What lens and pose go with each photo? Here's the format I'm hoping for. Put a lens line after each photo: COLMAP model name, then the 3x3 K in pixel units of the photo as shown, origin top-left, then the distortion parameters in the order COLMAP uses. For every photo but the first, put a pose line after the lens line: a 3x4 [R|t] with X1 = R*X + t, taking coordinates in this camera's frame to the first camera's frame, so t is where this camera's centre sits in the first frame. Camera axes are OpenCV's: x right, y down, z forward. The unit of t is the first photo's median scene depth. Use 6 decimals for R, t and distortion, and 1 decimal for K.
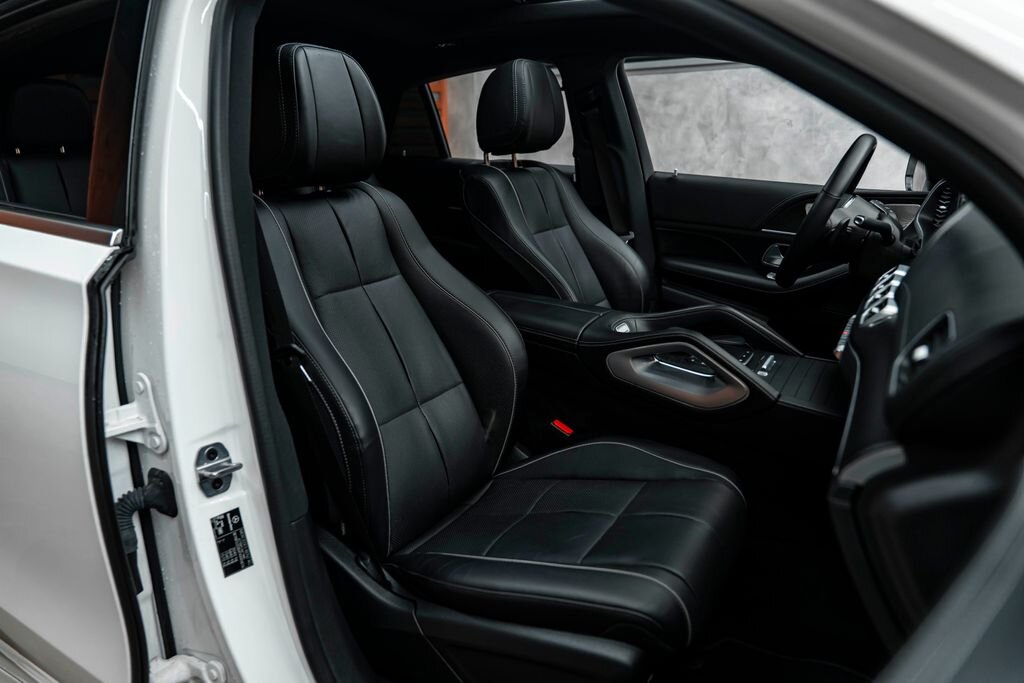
lens RADIAL K [[705.9, 0, 507.3], [0, 705.9, 349.1], [0, 0, 1]] dist [-0.032303, 0.006795]
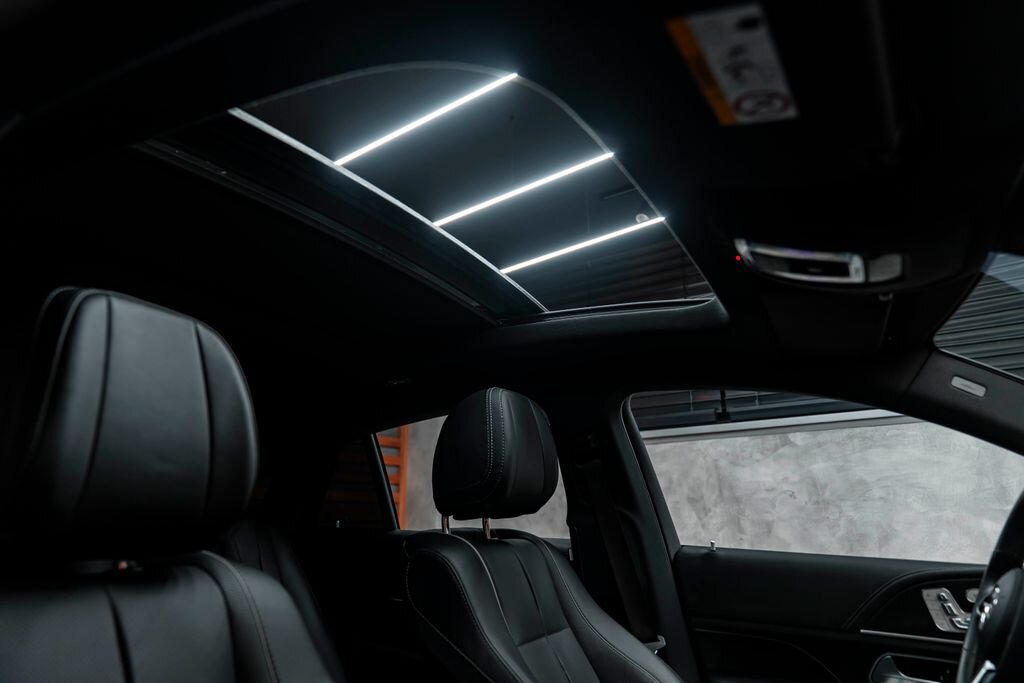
lens RADIAL K [[705.9, 0, 508.2], [0, 705.9, 343.3], [0, 0, 1]] dist [-0.032303, 0.006795]
pose [[0.998614, 0.014944, 0.050456, -0.003062], [0.013195, 0.857089, -0.515000, -0.033668], [-0.050942, 0.514952, 0.855704, 0.156079]]
